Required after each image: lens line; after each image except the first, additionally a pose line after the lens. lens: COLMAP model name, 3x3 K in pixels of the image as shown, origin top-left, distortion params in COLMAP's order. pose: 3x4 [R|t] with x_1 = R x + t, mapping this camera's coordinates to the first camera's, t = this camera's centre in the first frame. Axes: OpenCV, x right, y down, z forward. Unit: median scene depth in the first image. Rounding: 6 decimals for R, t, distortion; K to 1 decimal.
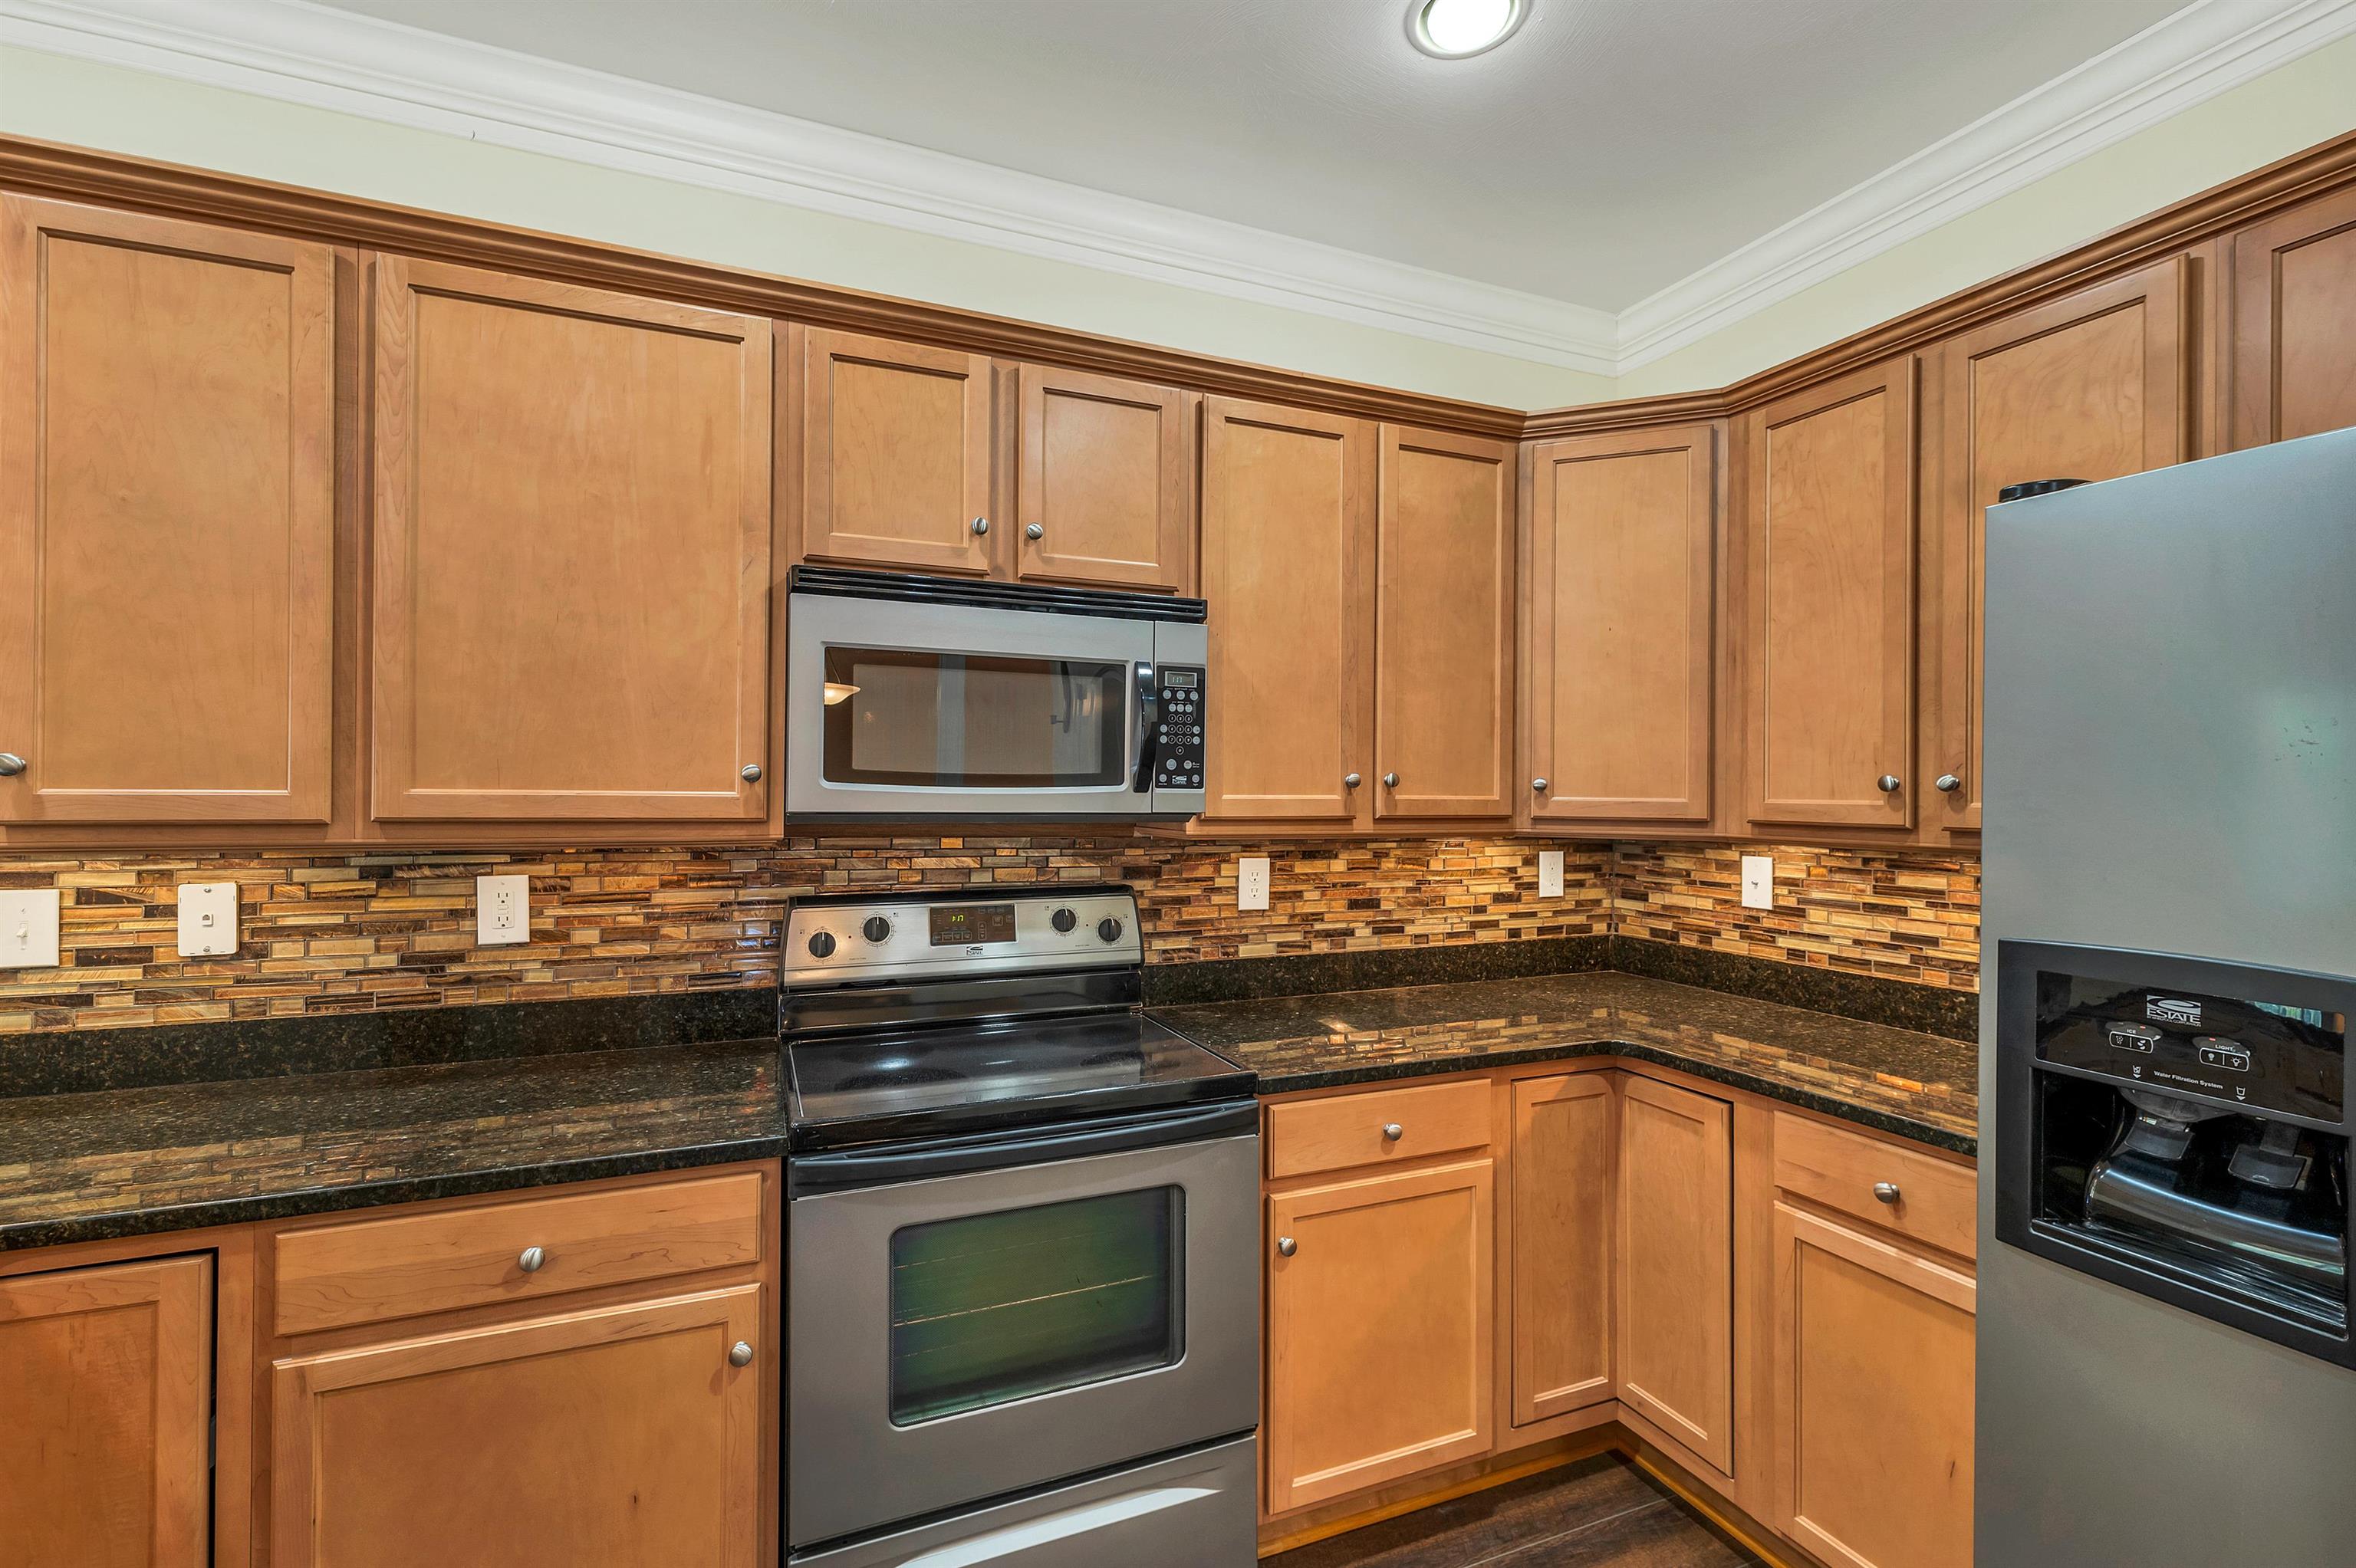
lens RADIAL K [[1004.6, 0, 1154.9], [0, 1004.6, 787.8], [0, 0, 1]] dist [0.000239, 0.000502]
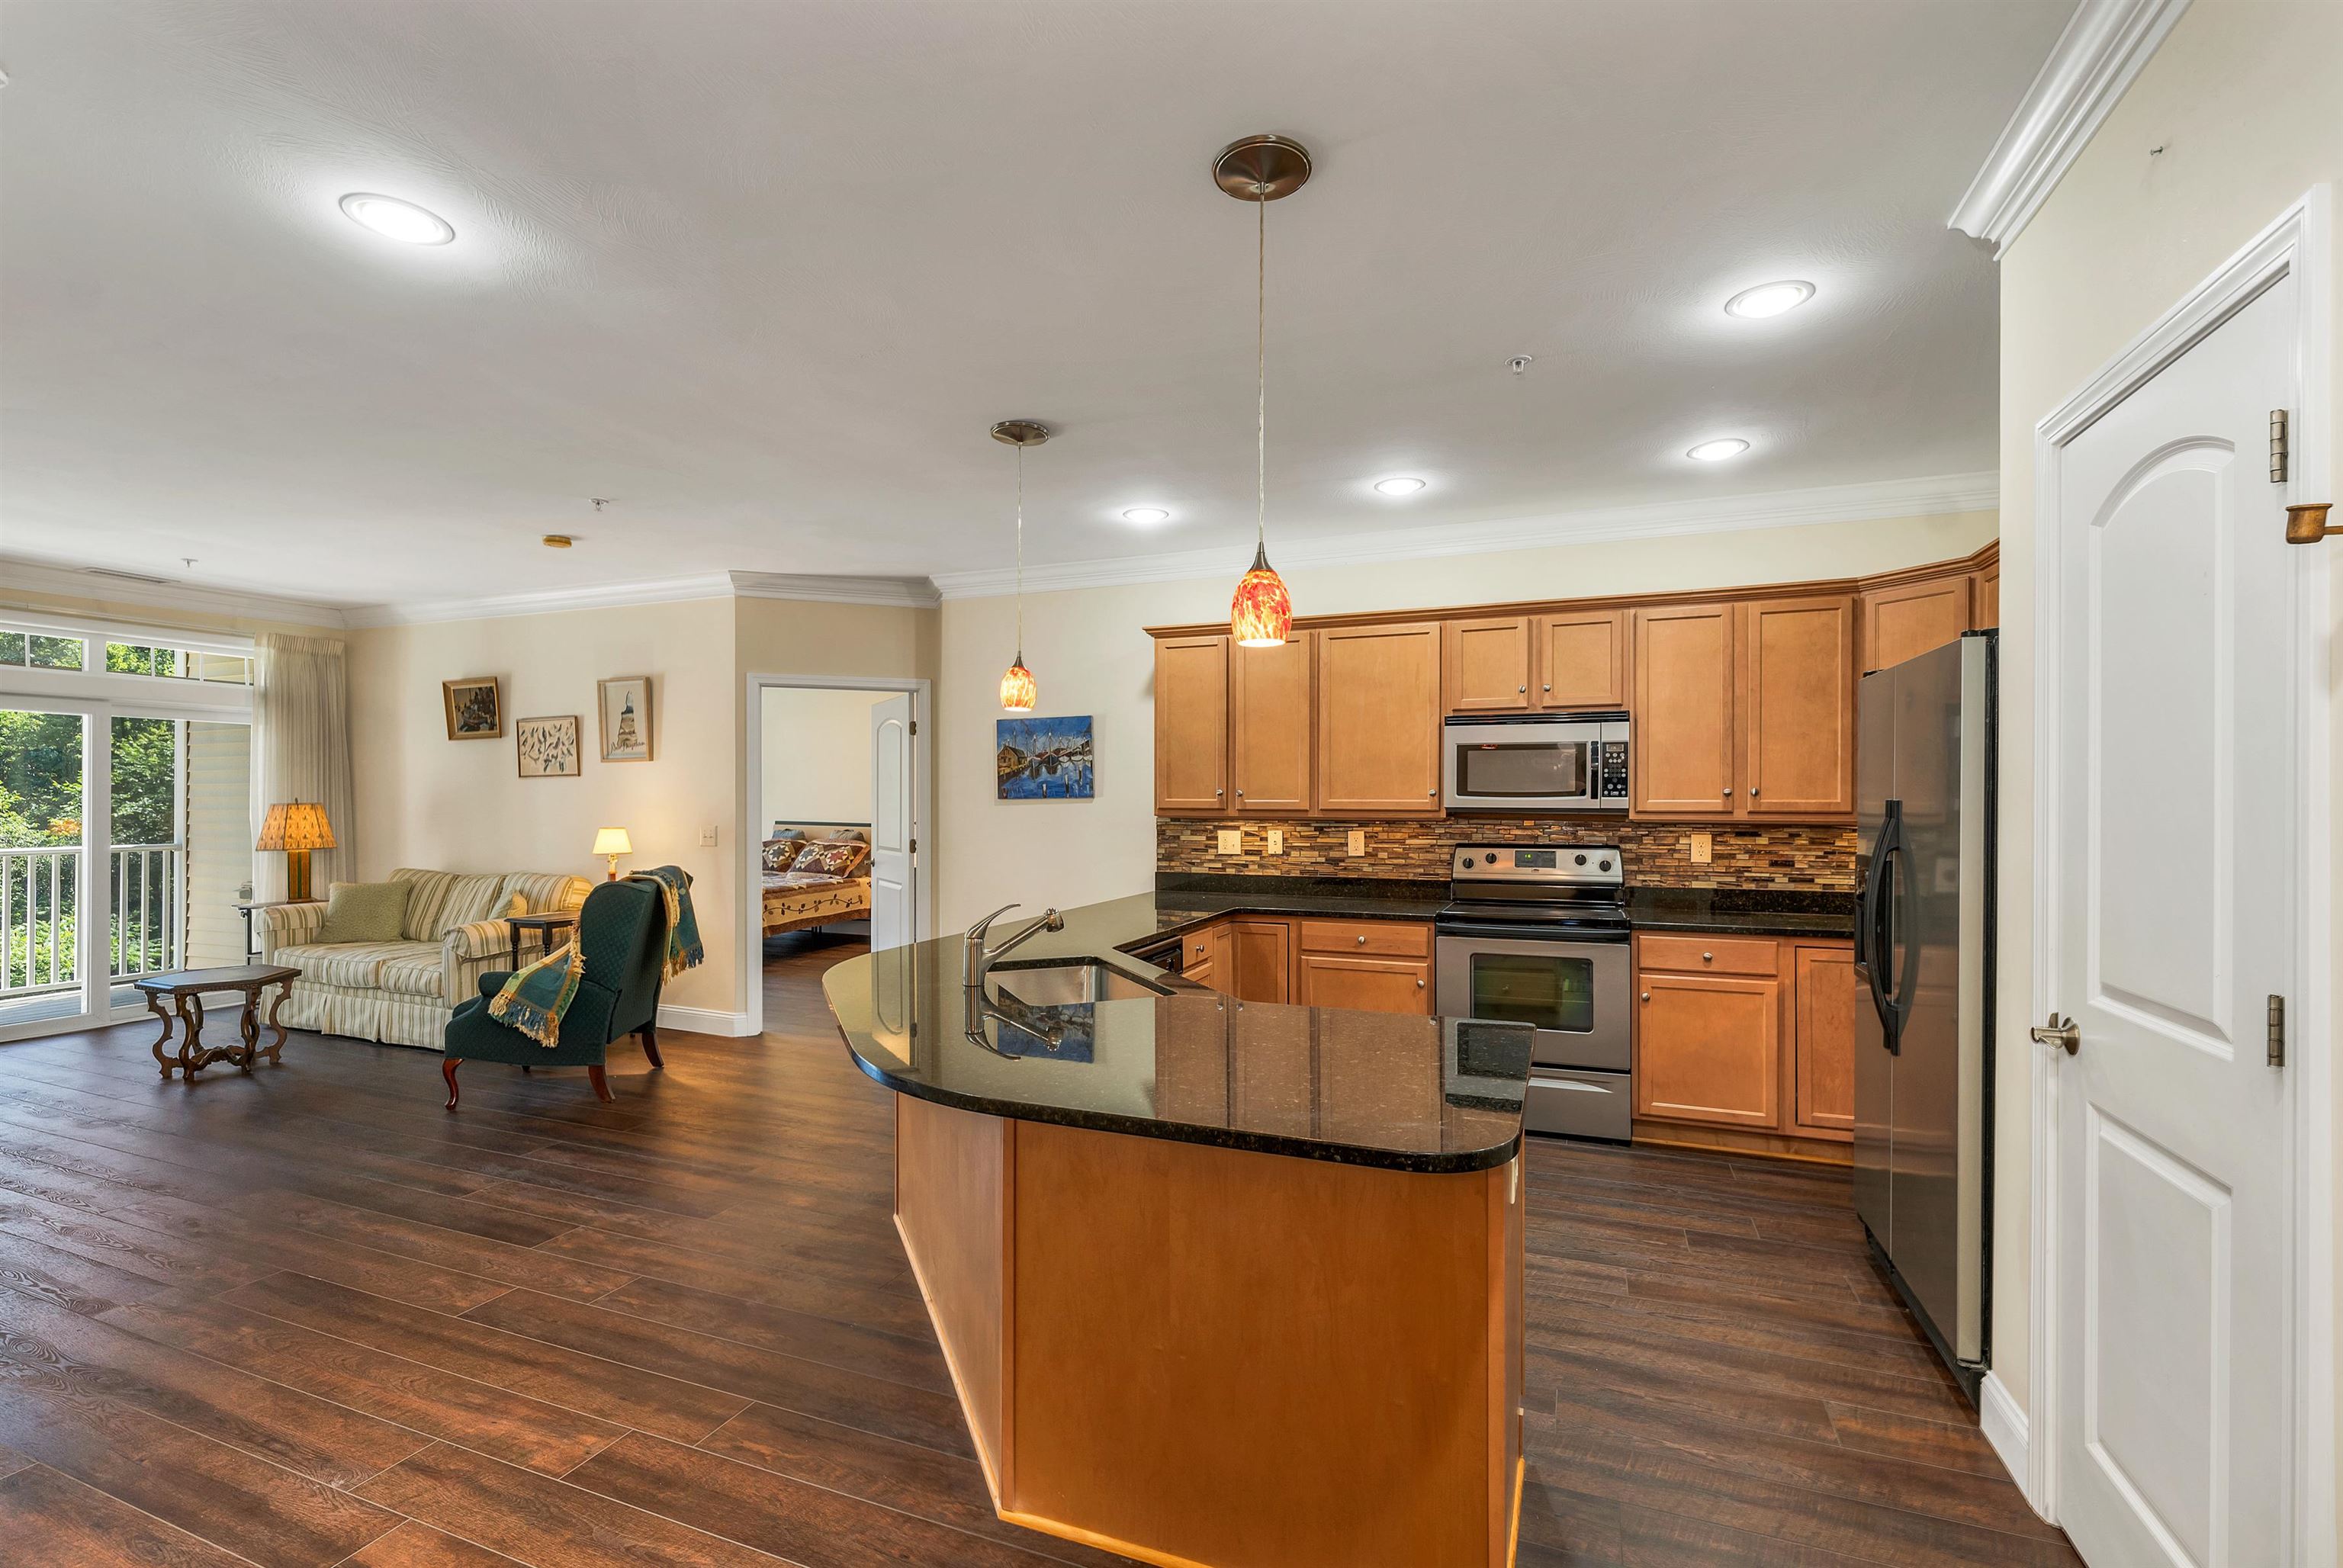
lens RADIAL K [[1010.3, 0, 1167.2], [0, 1010.3, 803.4], [0, 0, 1]] dist [-0.001662, -0.000605]
pose [[0.713197, -0.004243, -0.700951, 0.870675], [0.005872, 0.999983, -0.000080, 0.008526], [0.700939, -0.004059, 0.713210, -1.261390]]
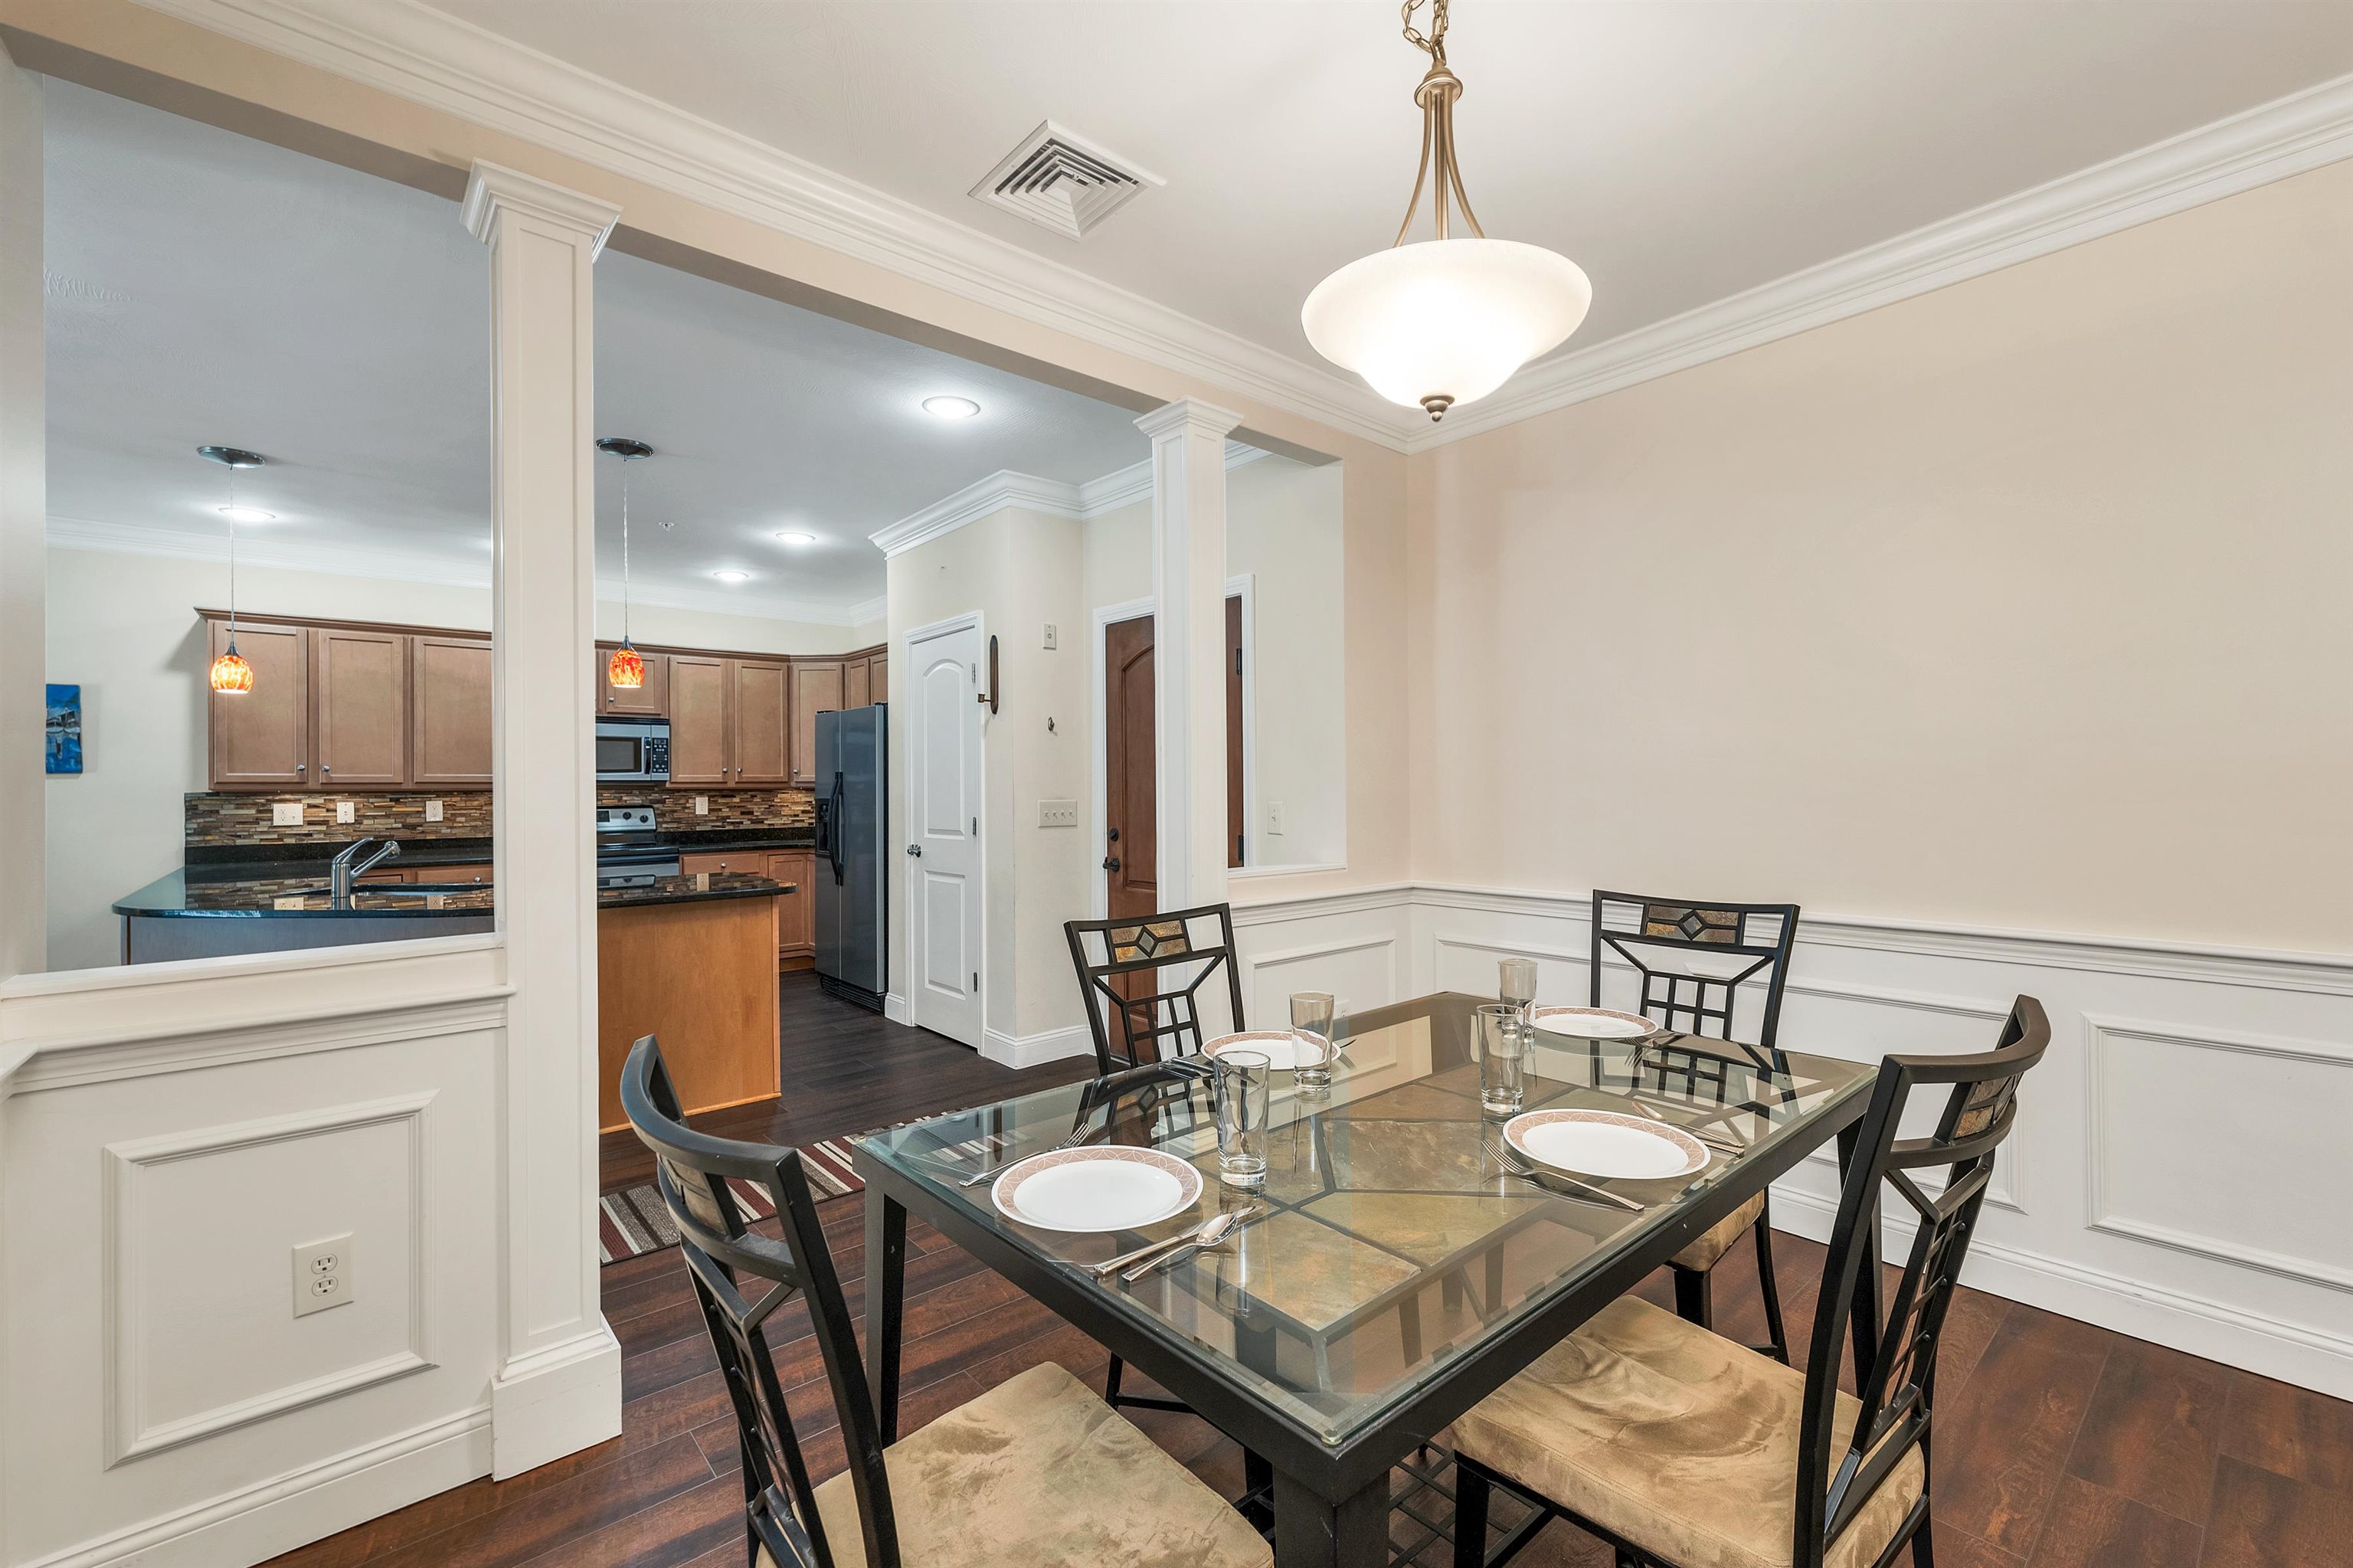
lens RADIAL K [[1003.5, 0, 1177.9], [0, 1003.5, 780.4], [0, 0, 1]] dist [0.000239, 0.000502]
pose [[0.947850, -0.012567, 0.318469, 0.609539], [0.014192, 0.999895, -0.002783, 0.060760], [-0.318401, 0.007158, 0.947929, -2.833964]]
